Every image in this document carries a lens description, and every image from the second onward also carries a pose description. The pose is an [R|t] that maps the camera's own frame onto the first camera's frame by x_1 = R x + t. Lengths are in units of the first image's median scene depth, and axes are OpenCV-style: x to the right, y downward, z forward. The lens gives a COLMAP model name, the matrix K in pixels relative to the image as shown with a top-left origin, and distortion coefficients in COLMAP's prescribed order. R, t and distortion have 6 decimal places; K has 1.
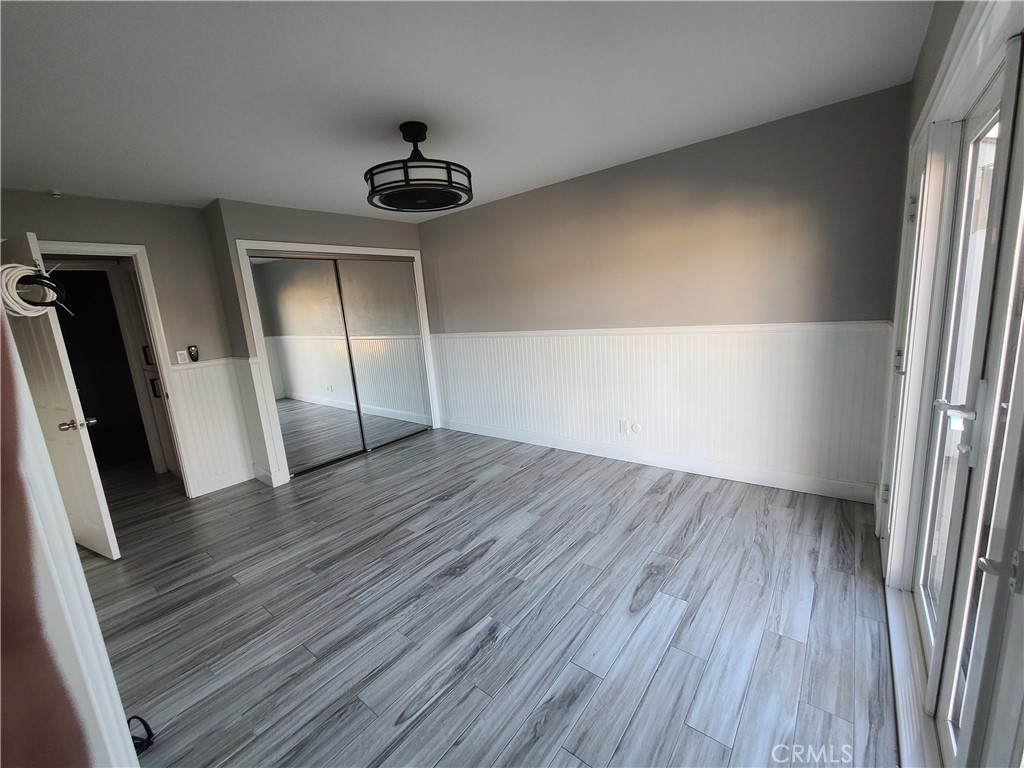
lens RADIAL K [[420.5, 0, 512.7], [0, 420.5, 383.9], [0, 0, 1]] dist [-0.000490, -0.000655]
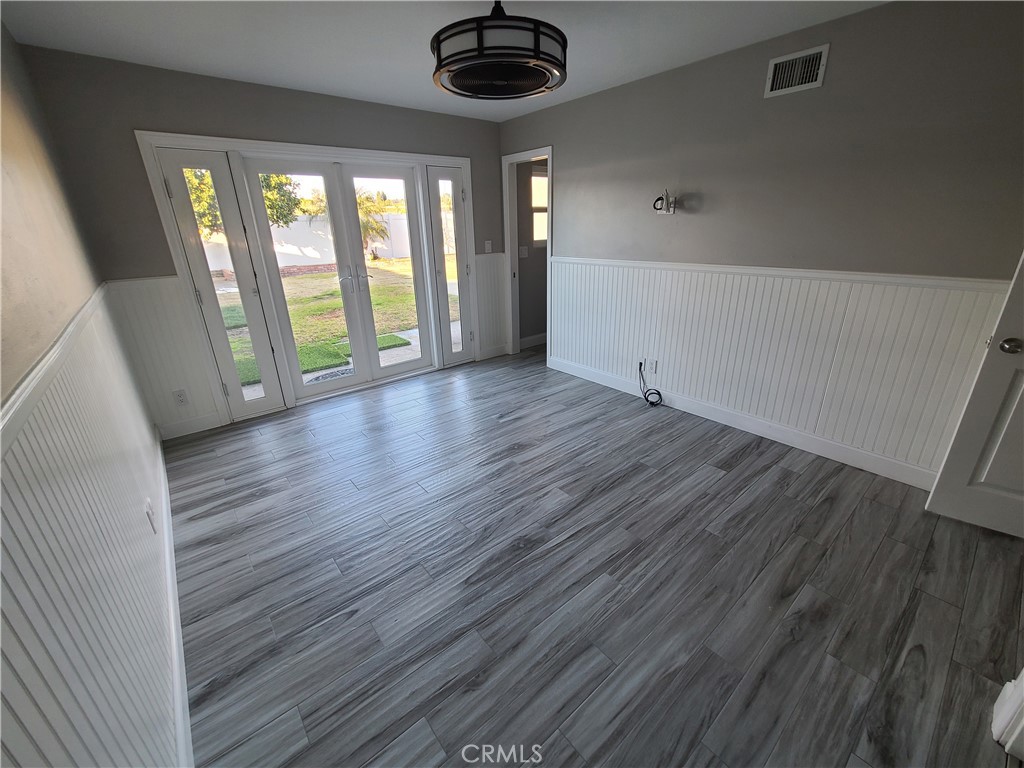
lens RADIAL K [[420.5, 0, 513.4], [0, 420.5, 384.9], [0, 0, 1]] dist [-0.000490, -0.000655]
pose [[-0.974893, 0.020130, 0.221763, -0.366084], [0.132020, 0.854242, 0.502832, -0.312620], [-0.179317, 0.519485, -0.835452, 1.768680]]
